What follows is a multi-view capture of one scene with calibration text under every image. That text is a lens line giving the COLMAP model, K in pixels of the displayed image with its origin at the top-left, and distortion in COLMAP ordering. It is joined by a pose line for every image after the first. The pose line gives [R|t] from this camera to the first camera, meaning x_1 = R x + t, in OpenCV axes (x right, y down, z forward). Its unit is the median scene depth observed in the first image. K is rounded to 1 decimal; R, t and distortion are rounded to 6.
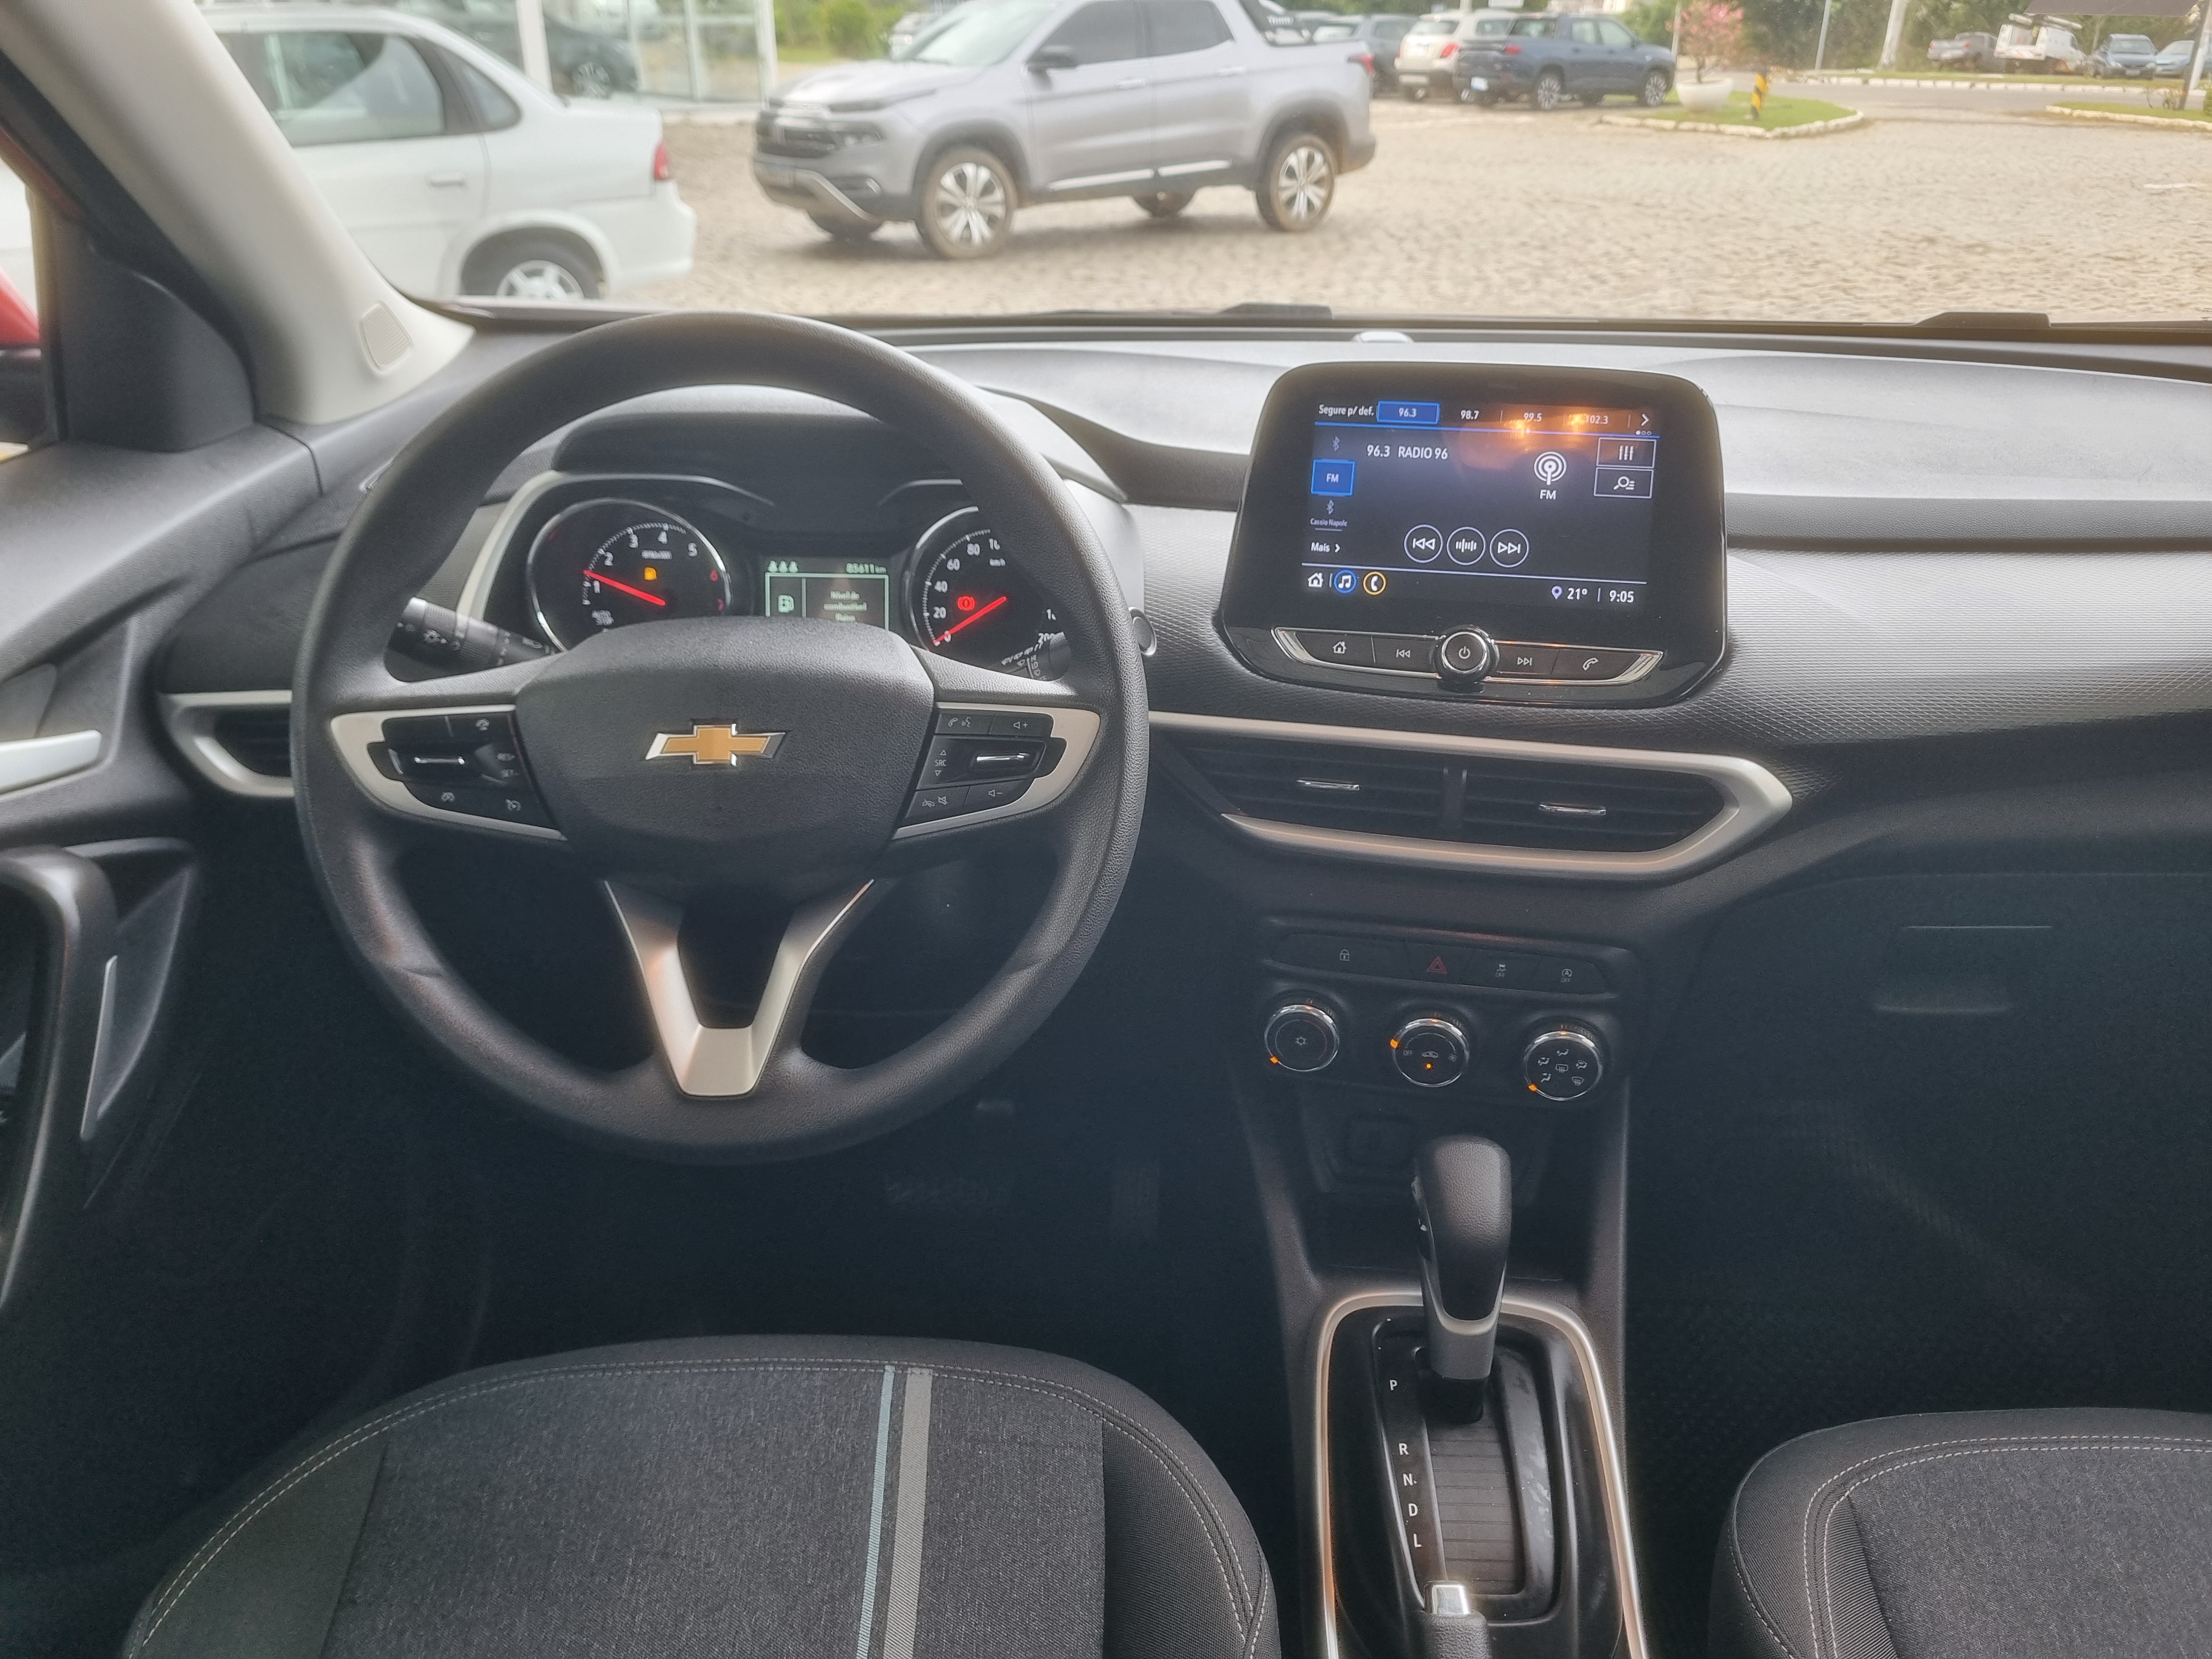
lens RADIAL K [[1681.6, 0, 1113.7], [0, 1681.6, 844.4], [0, 0, 1]] dist [0.025300, -0.000227]
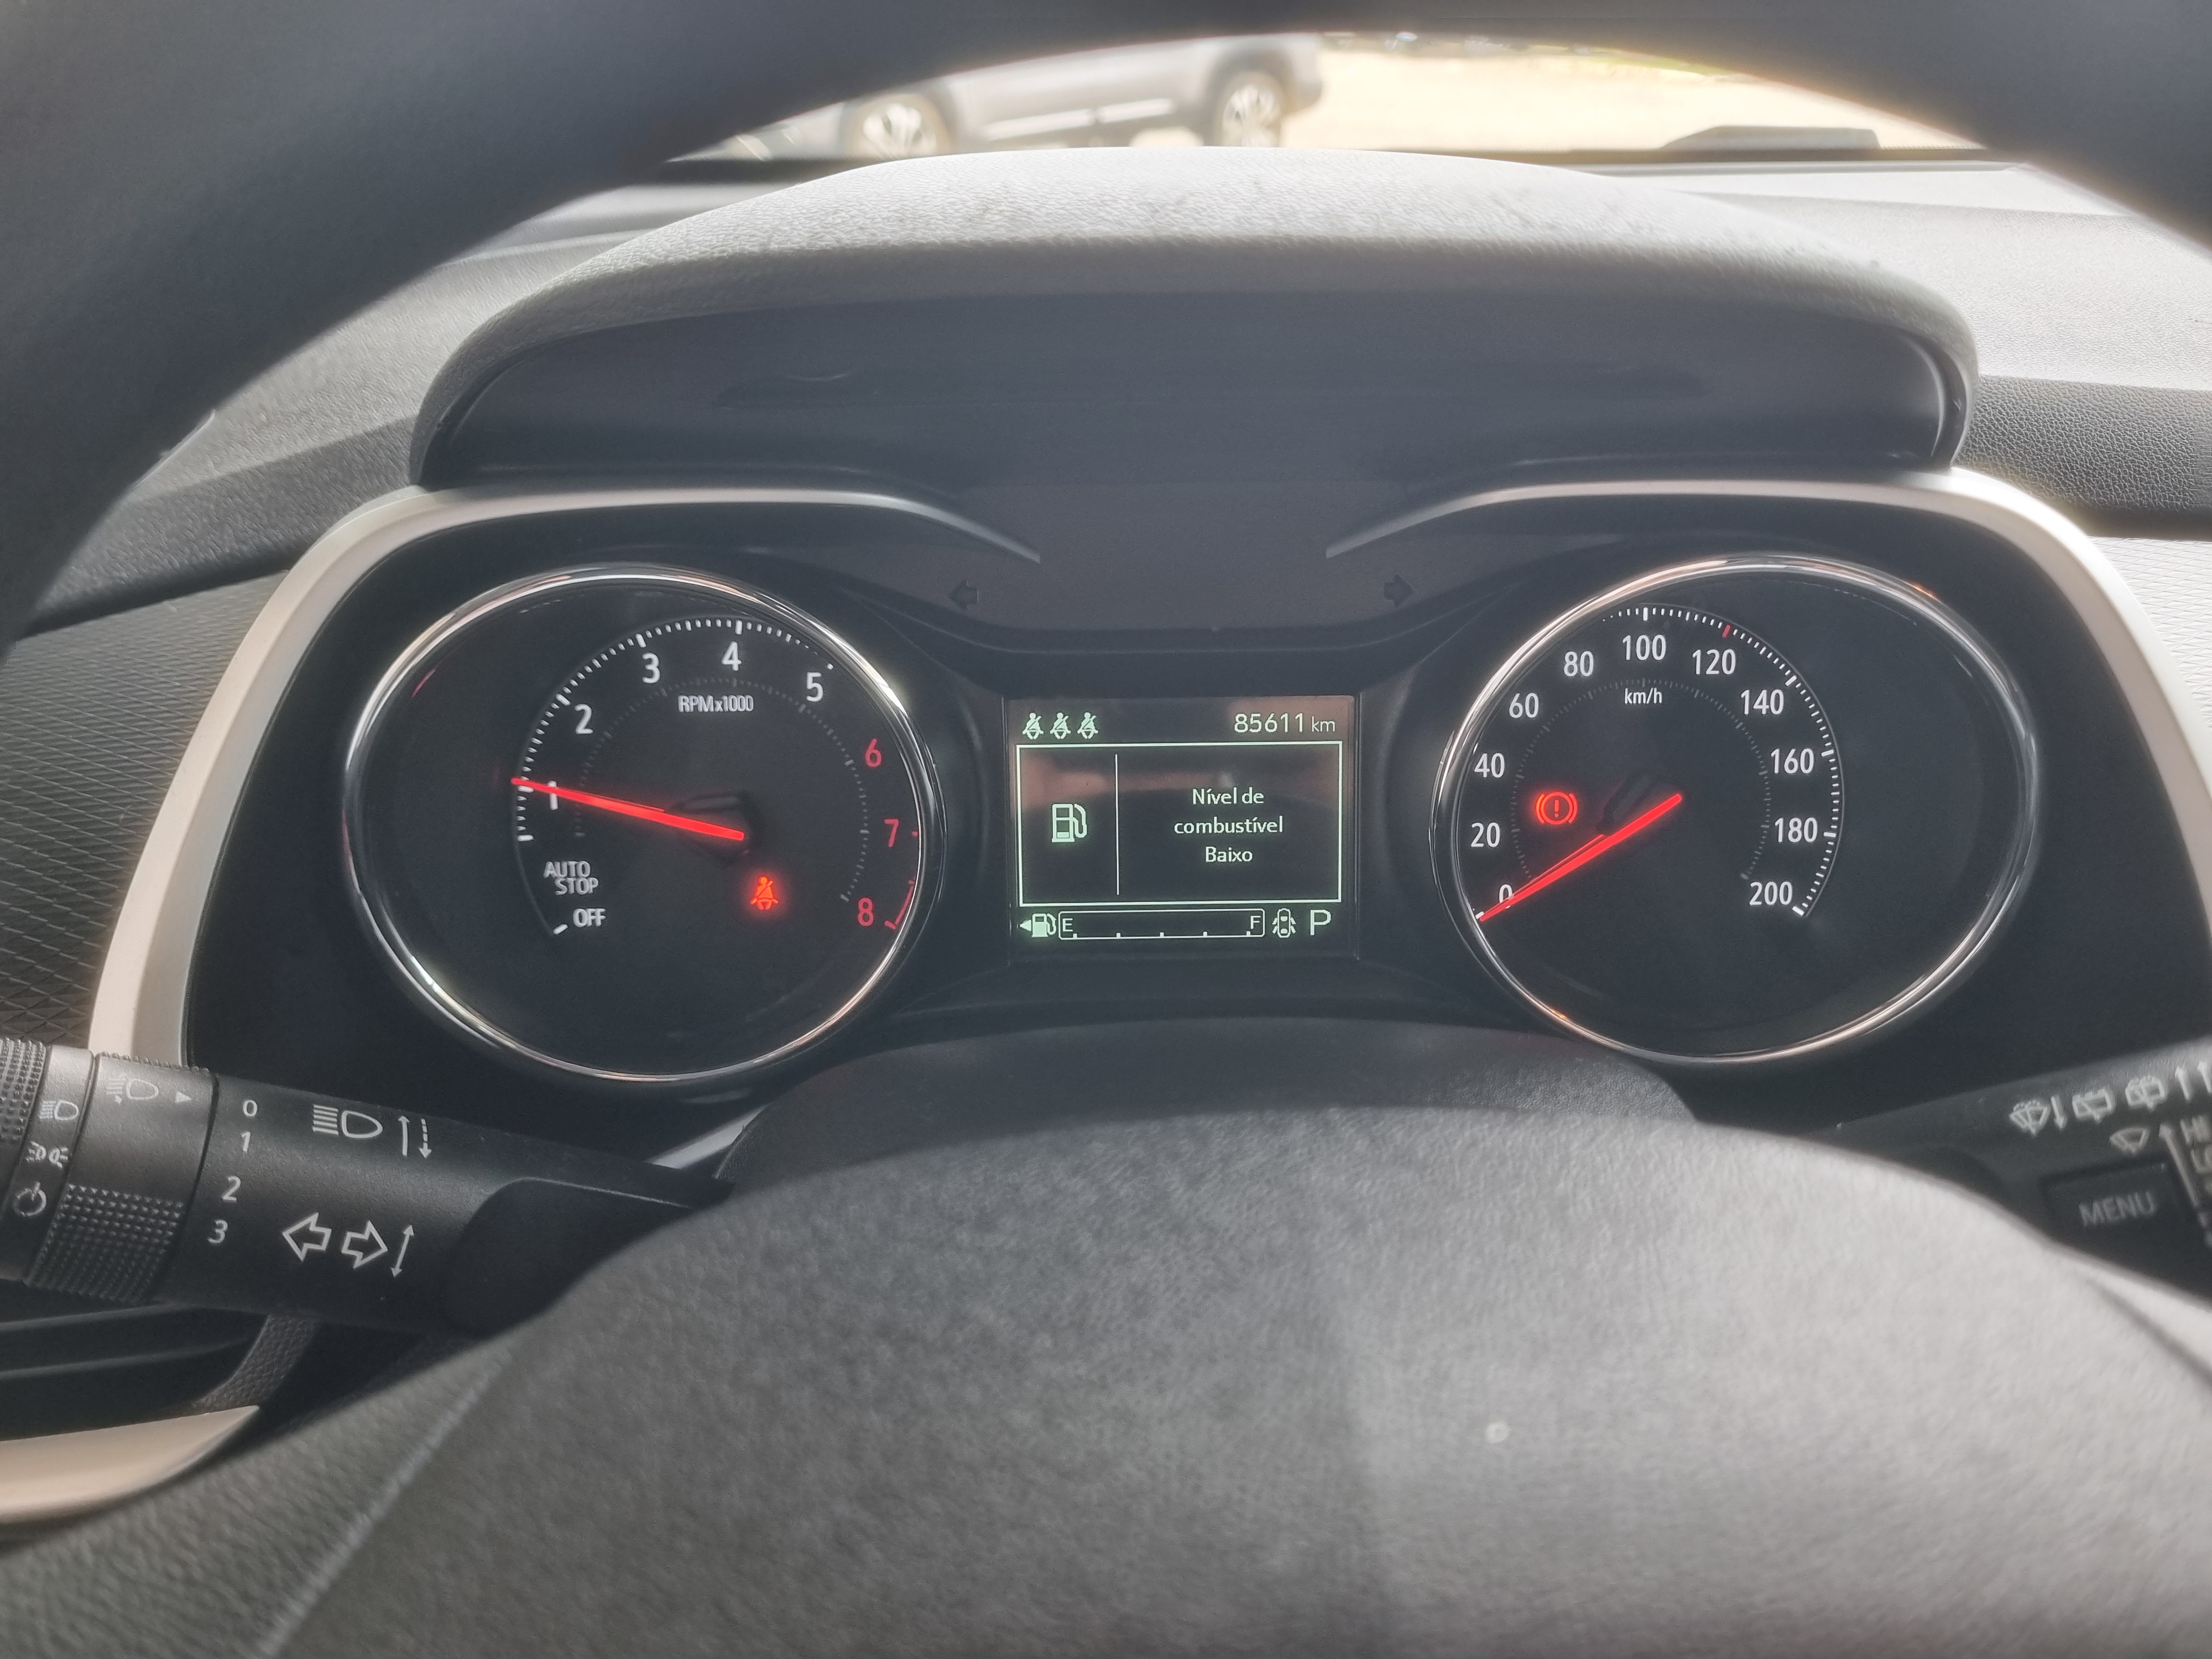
lens RADIAL K [[1681.6, 0, 1093.8], [0, 1681.6, 817.6], [0, 0, 1]] dist [0.025300, -0.000227]
pose [[0.998806, -0.032365, 0.036586, -0.203258], [0.032252, 0.999473, 0.003666, -0.145667], [-0.036686, -0.002482, 0.999324, 0.631870]]
